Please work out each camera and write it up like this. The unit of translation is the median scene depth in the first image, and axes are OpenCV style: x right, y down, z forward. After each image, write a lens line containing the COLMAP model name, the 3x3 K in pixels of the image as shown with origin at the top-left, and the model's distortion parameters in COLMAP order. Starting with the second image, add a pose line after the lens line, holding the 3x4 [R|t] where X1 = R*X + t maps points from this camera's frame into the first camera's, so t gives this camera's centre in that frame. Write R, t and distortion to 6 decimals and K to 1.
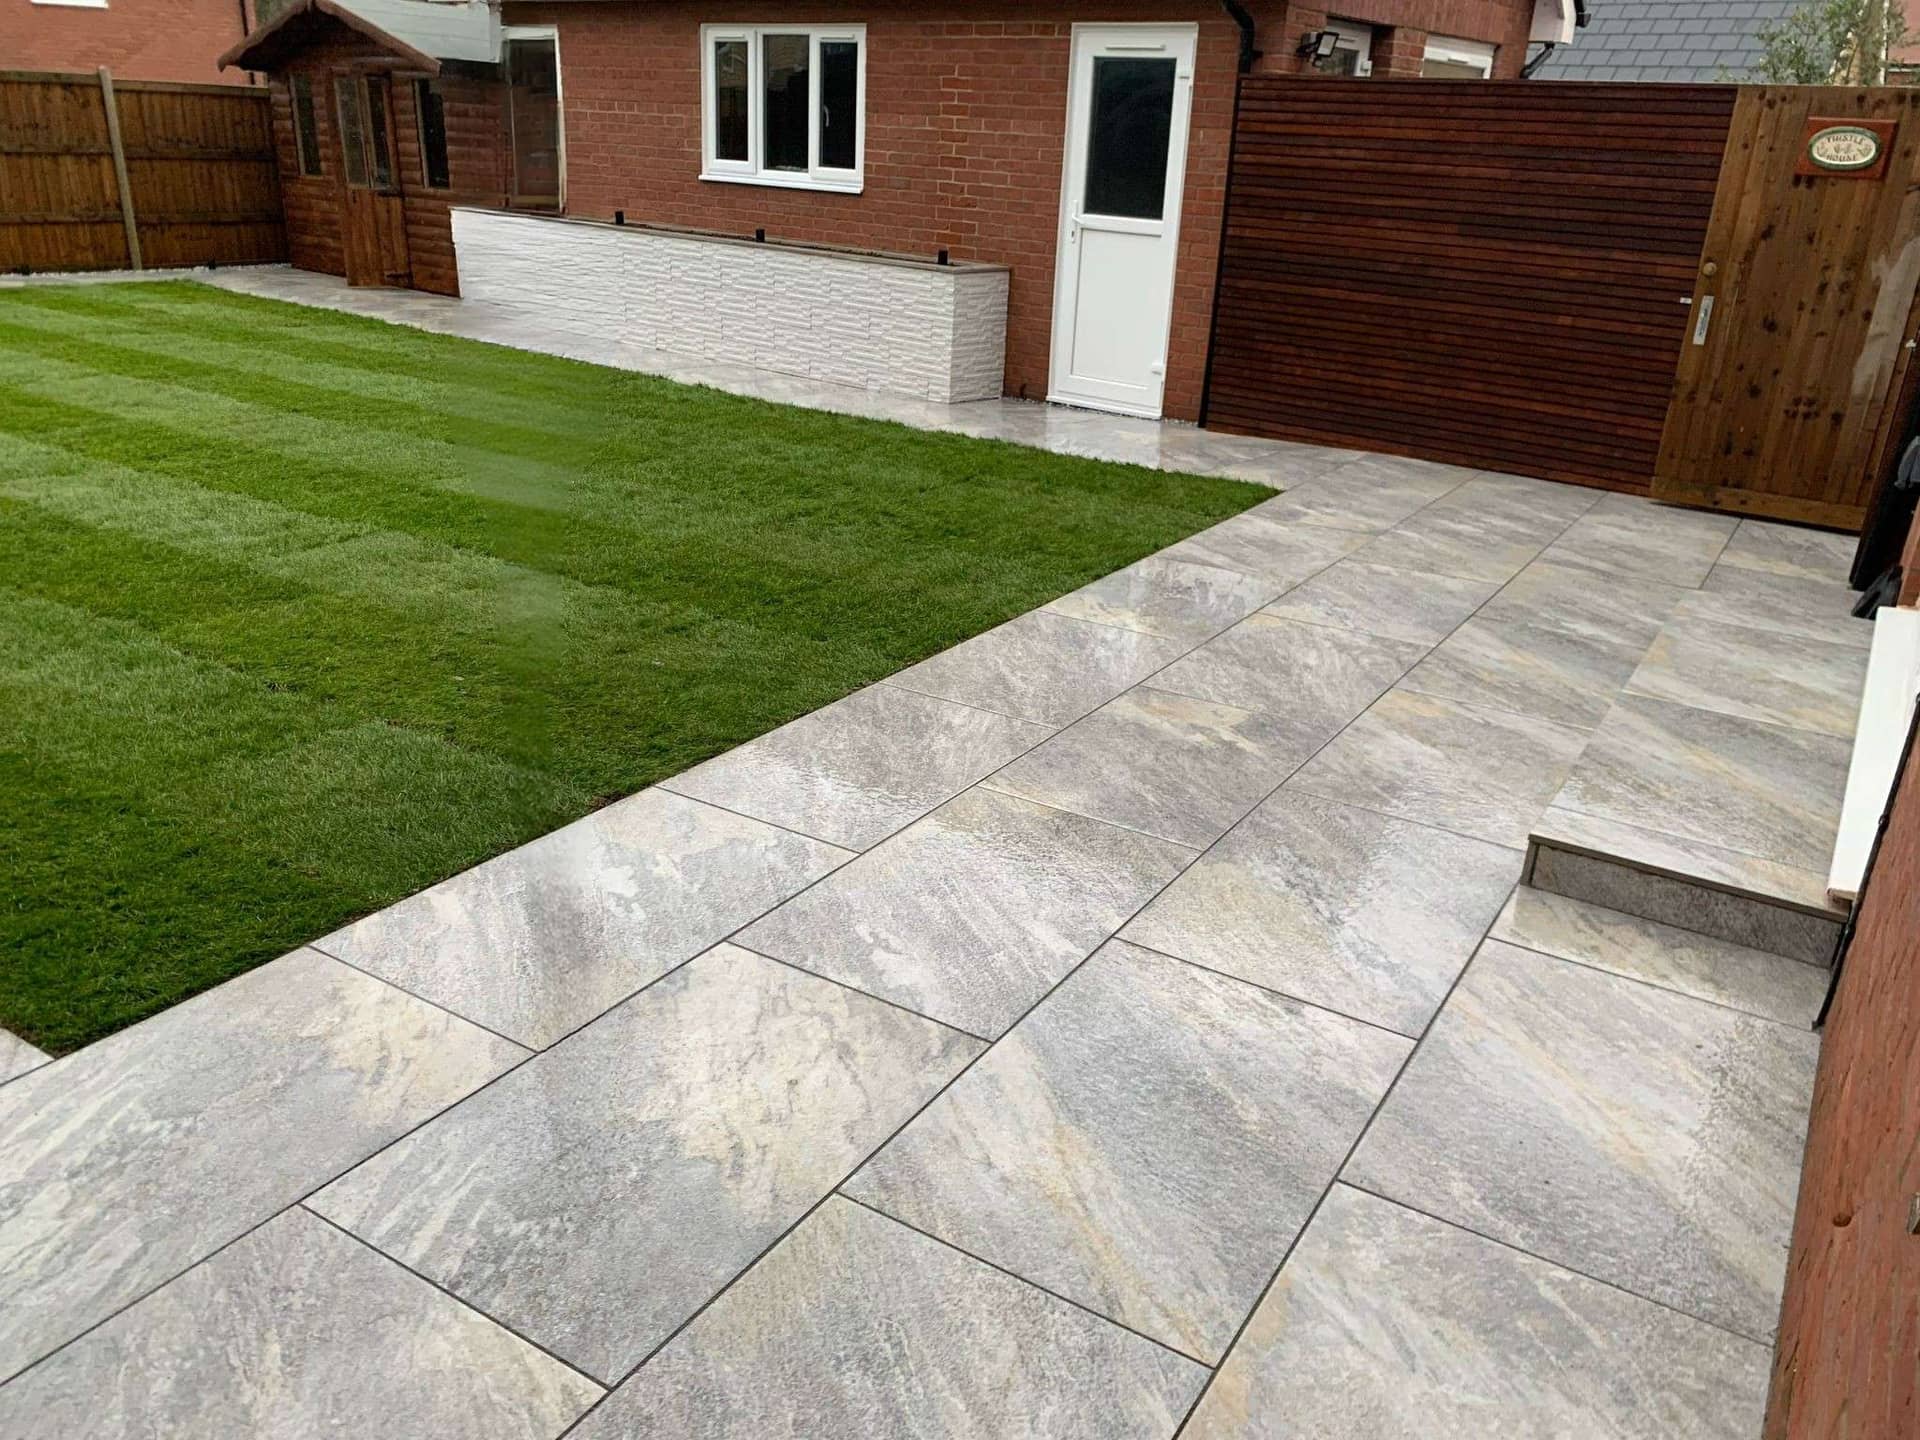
lens RADIAL K [[1487.6, 0, 960.0], [0, 1487.6, 720.0], [0, 0, 1]] dist [0.000939, -0.012083]
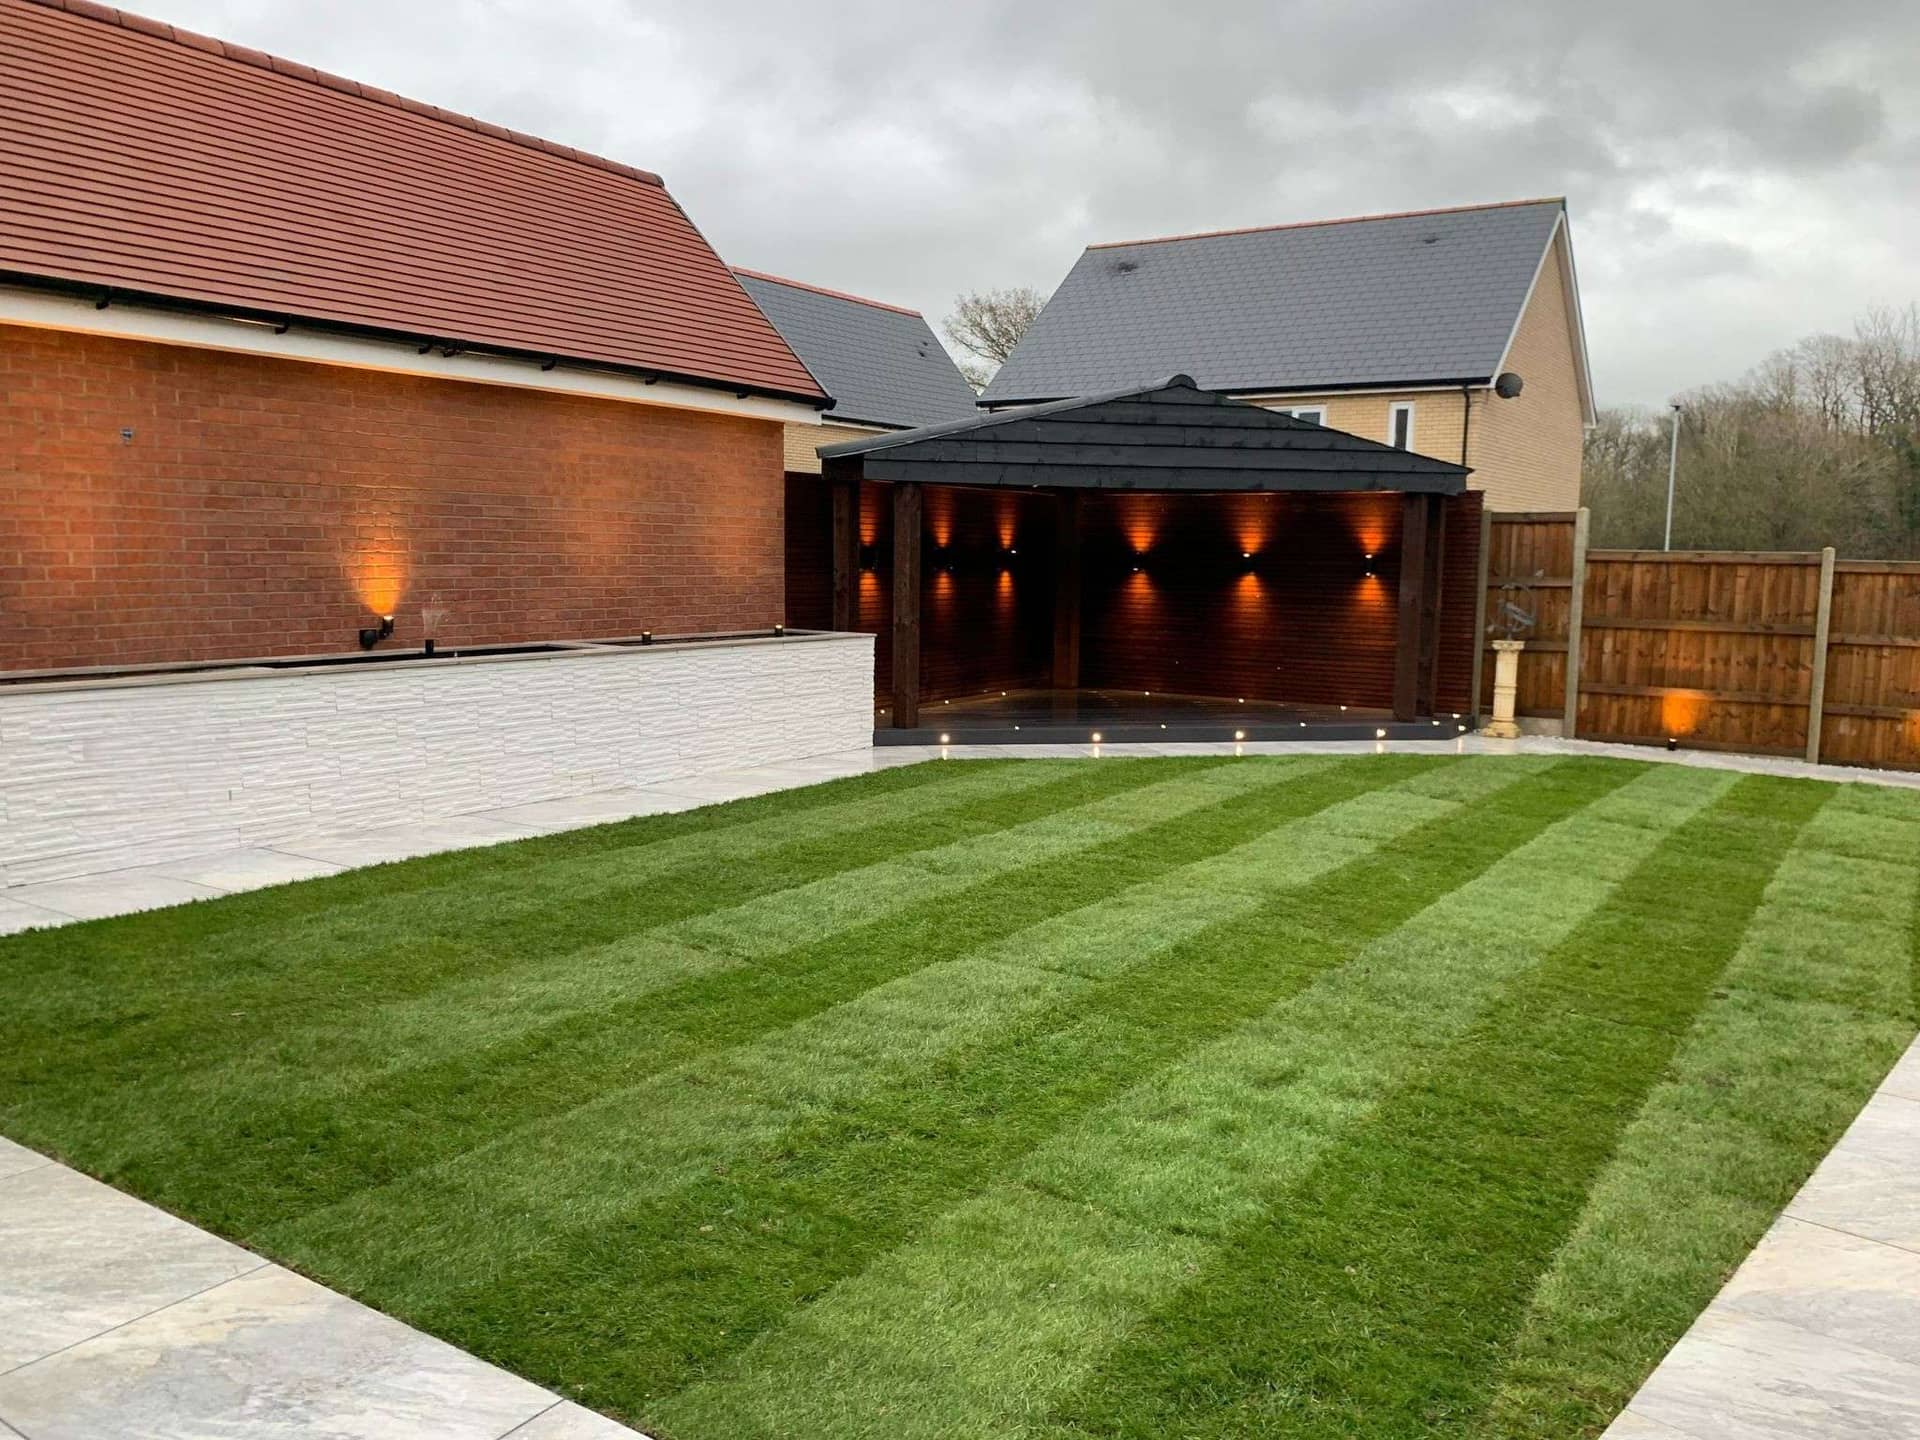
lens RADIAL K [[1477.4, 0, 1020.3], [0, 1477.4, 717.0], [0, 0, 1]] dist [0.029319, -0.068649]
pose [[0.007327, 0.067863, -0.997668, 0.731075], [-0.388865, 0.919360, 0.059680, -0.493969], [0.921266, 0.387520, 0.033126, 1.299549]]
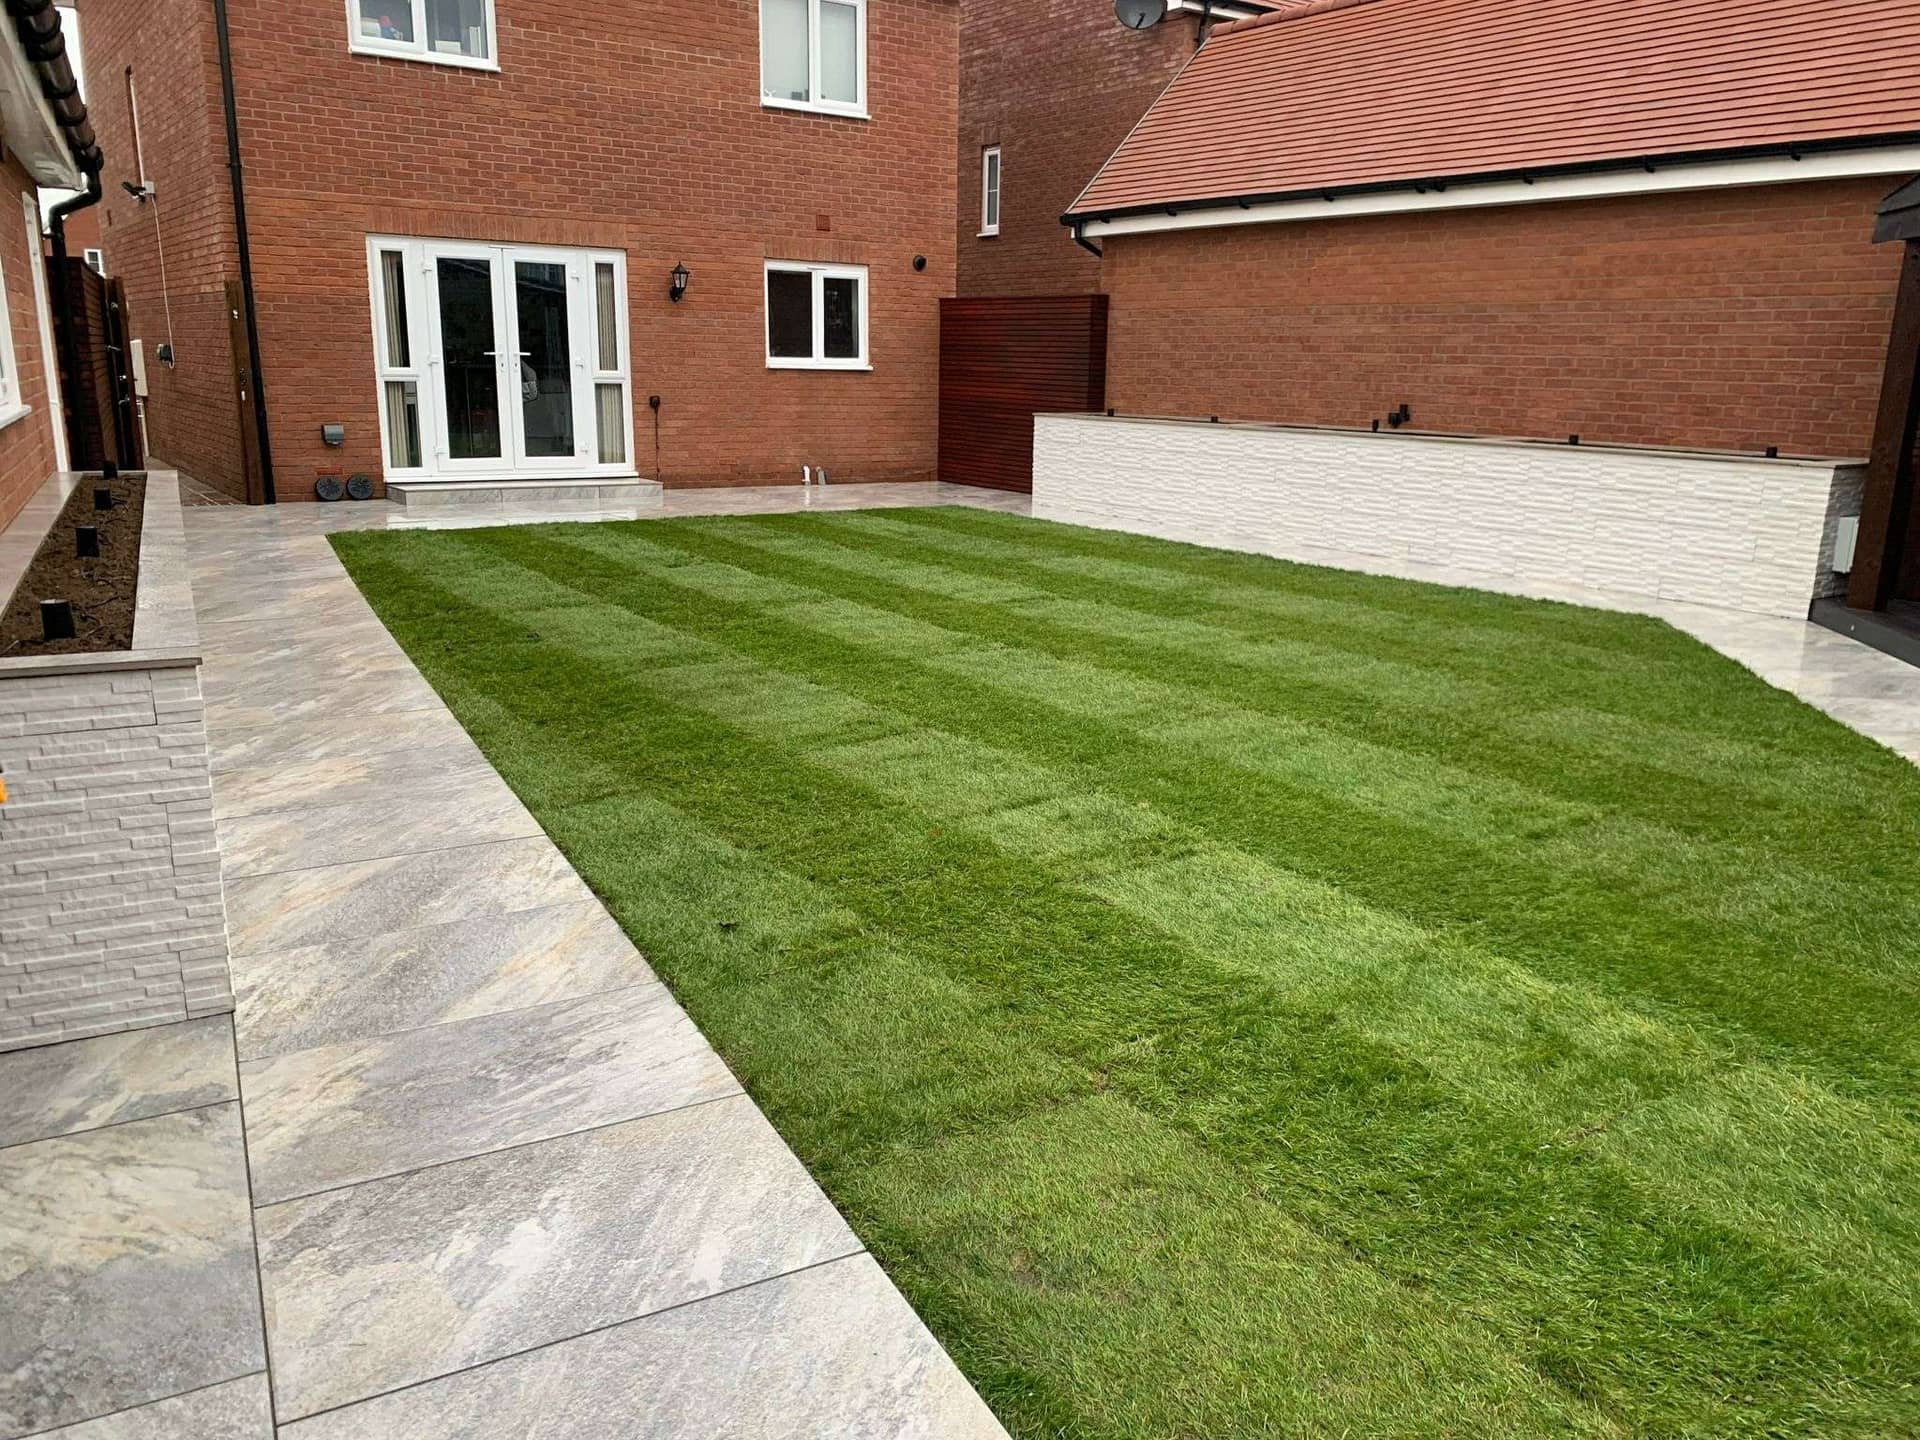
lens RADIAL K [[1487.6, 0, 960.0], [0, 1487.6, 720.0], [0, 0, 1]] dist [0.000939, -0.012083]
pose [[-0.916686, -0.155316, 0.368190, -1.414691], [0.089588, 0.818047, 0.568130, -1.215898], [-0.389437, 0.553783, -0.735978, 2.945945]]
